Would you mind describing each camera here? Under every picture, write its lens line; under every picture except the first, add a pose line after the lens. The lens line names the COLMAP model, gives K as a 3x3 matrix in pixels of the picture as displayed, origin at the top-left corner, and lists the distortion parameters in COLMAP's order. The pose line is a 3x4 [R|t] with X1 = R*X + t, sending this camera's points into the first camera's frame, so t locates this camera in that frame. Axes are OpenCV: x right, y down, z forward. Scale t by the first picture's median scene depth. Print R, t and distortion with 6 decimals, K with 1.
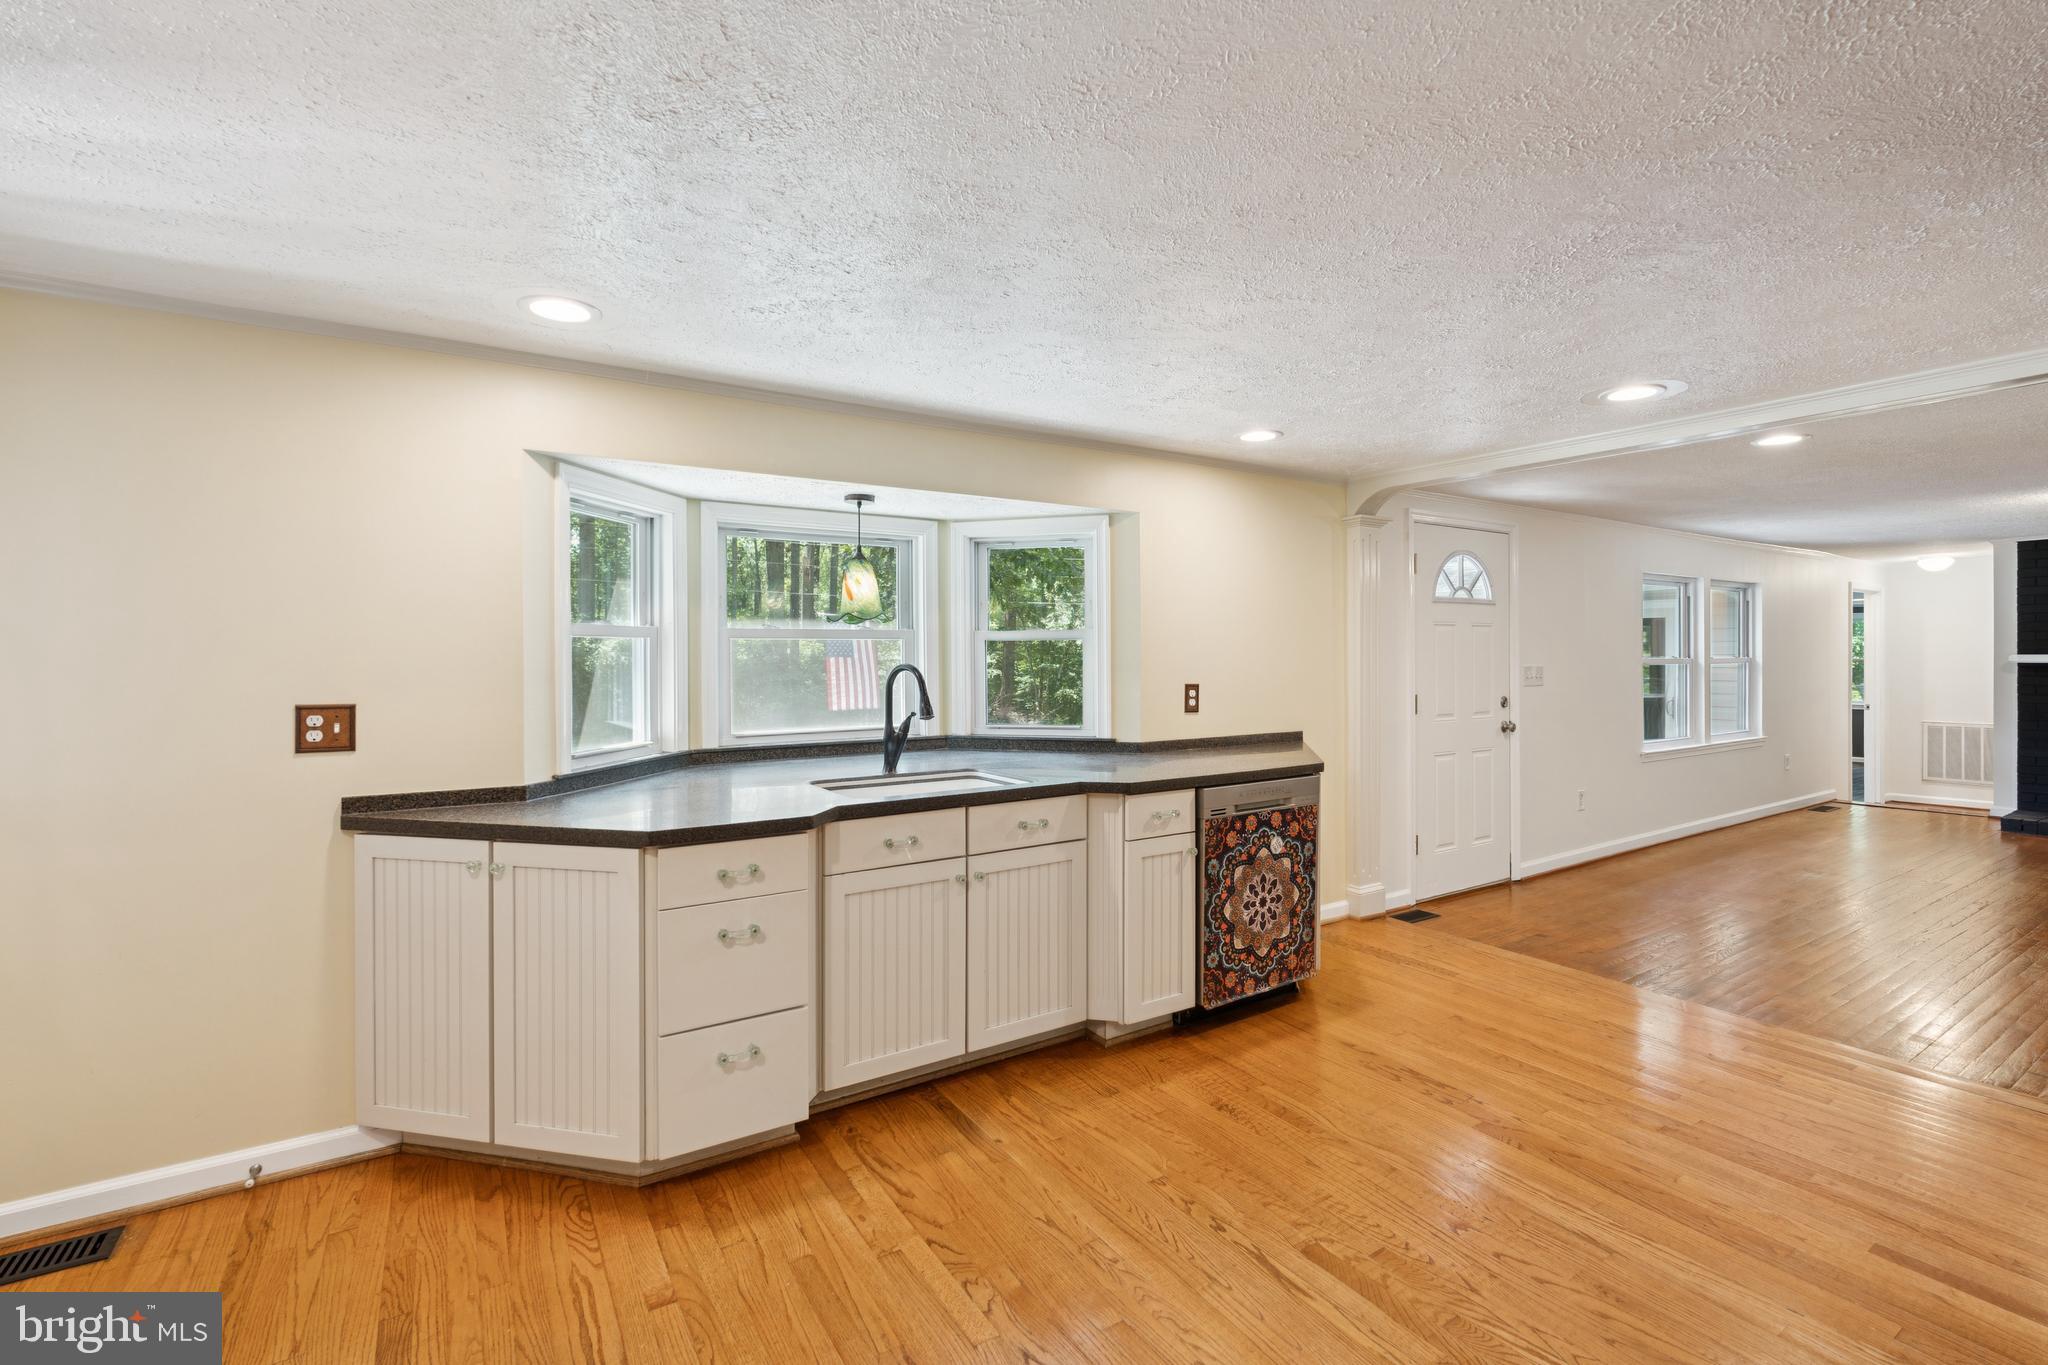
lens RADIAL K [[914.0, 0, 1022.5], [0, 914.0, 661.0], [0, 0, 1]] dist [-0.005434, -0.000048]
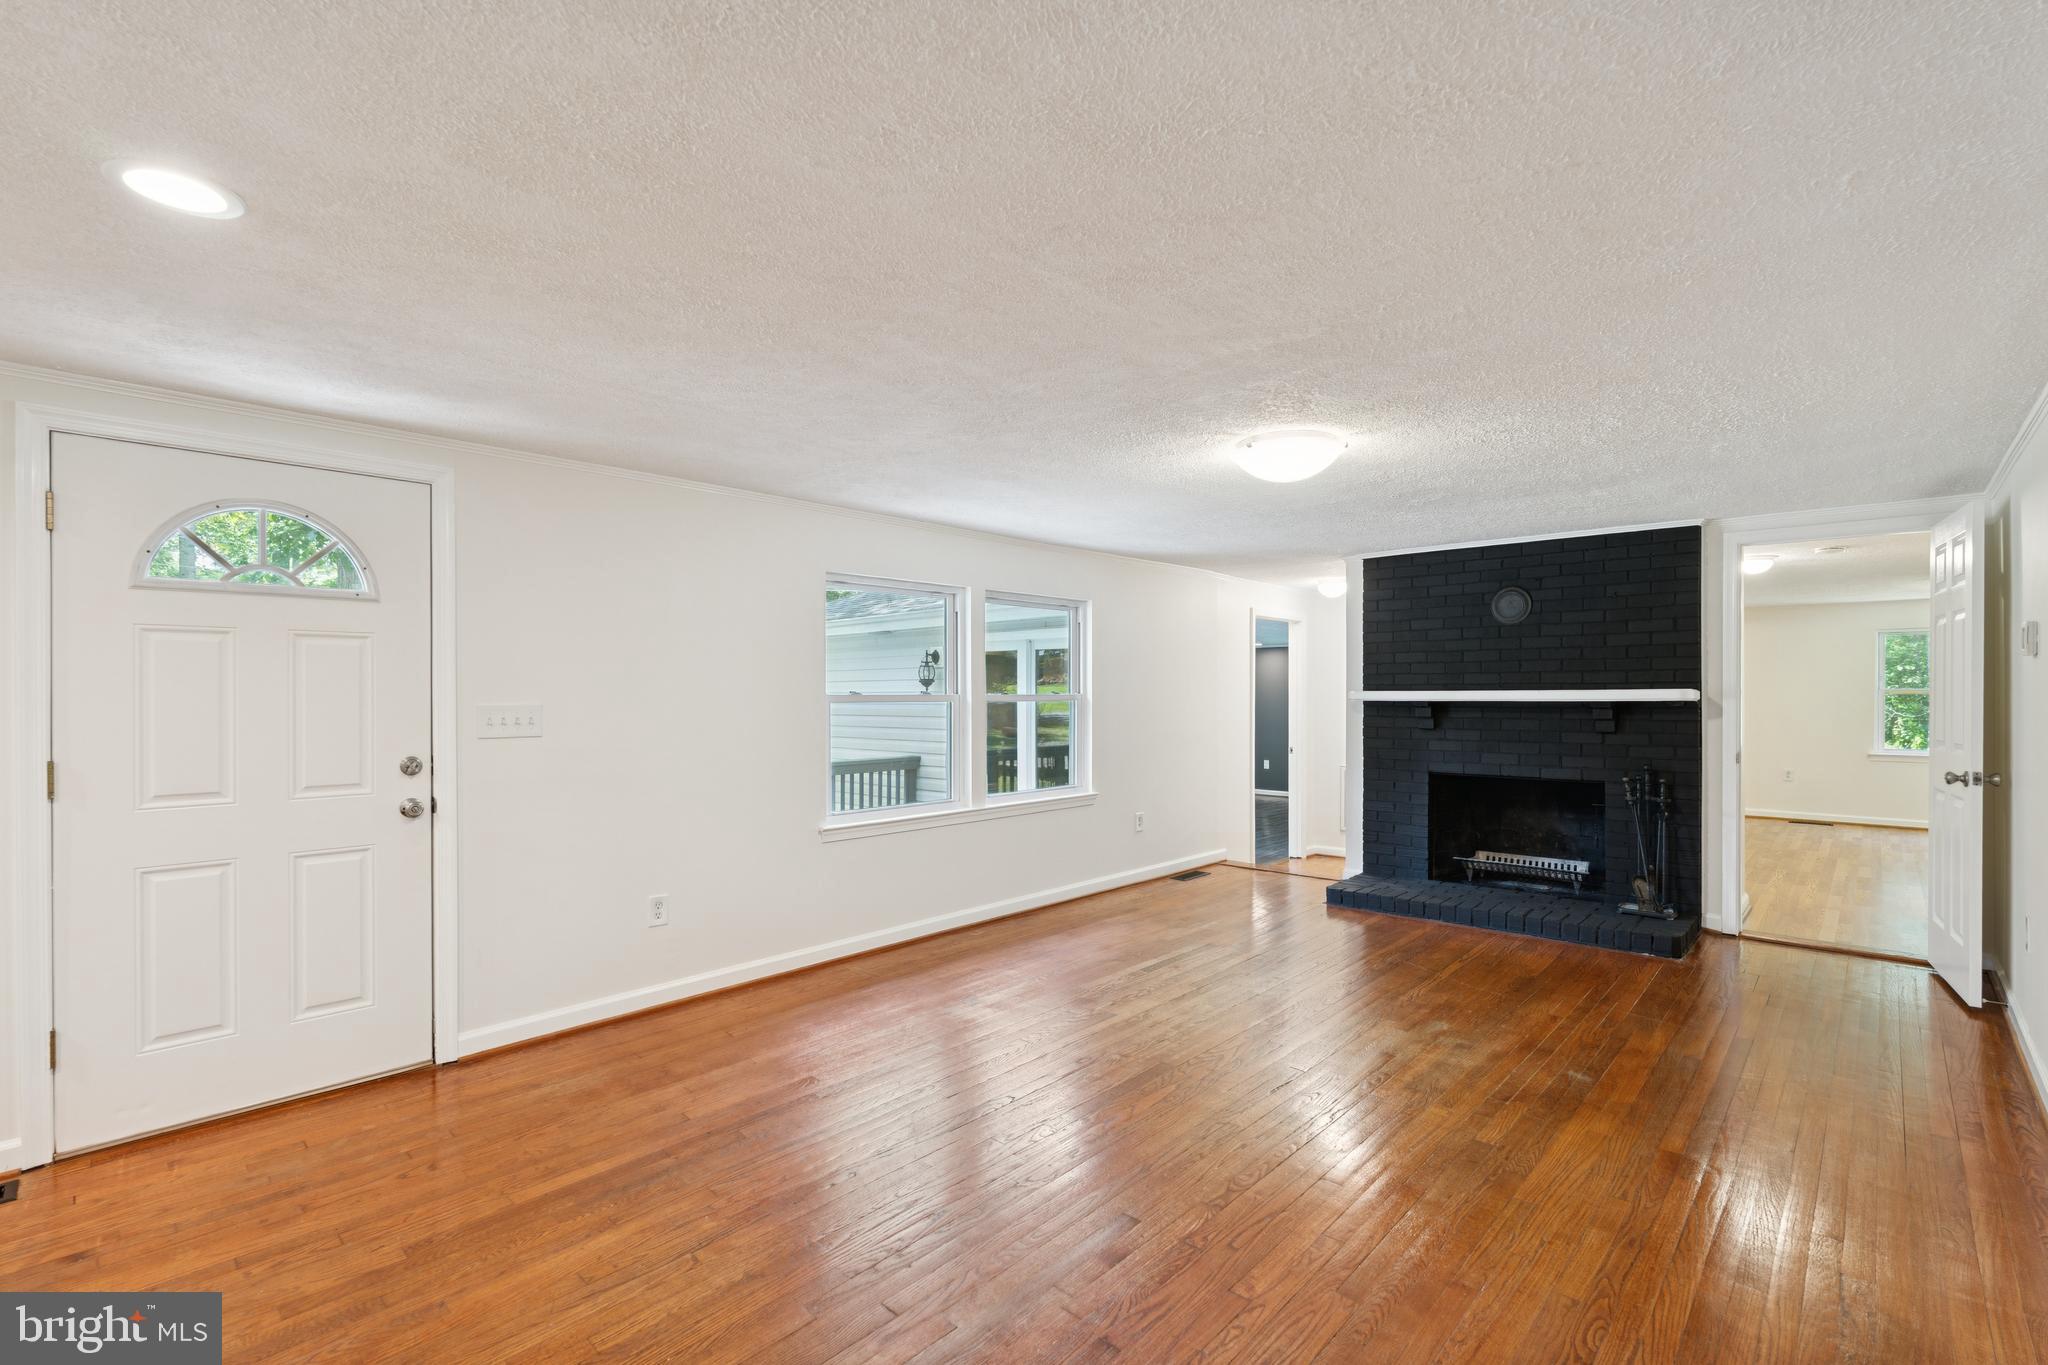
lens RADIAL K [[911.6, 0, 1025.9], [0, 911.6, 695.3], [0, 0, 1]] dist [-0.009617, 0.000046]
pose [[0.969271, 0.003713, 0.245967, 0.580123], [-0.003214, 0.999992, -0.002432, -0.000513], [-0.245974, 0.001567, 0.969275, 0.250194]]
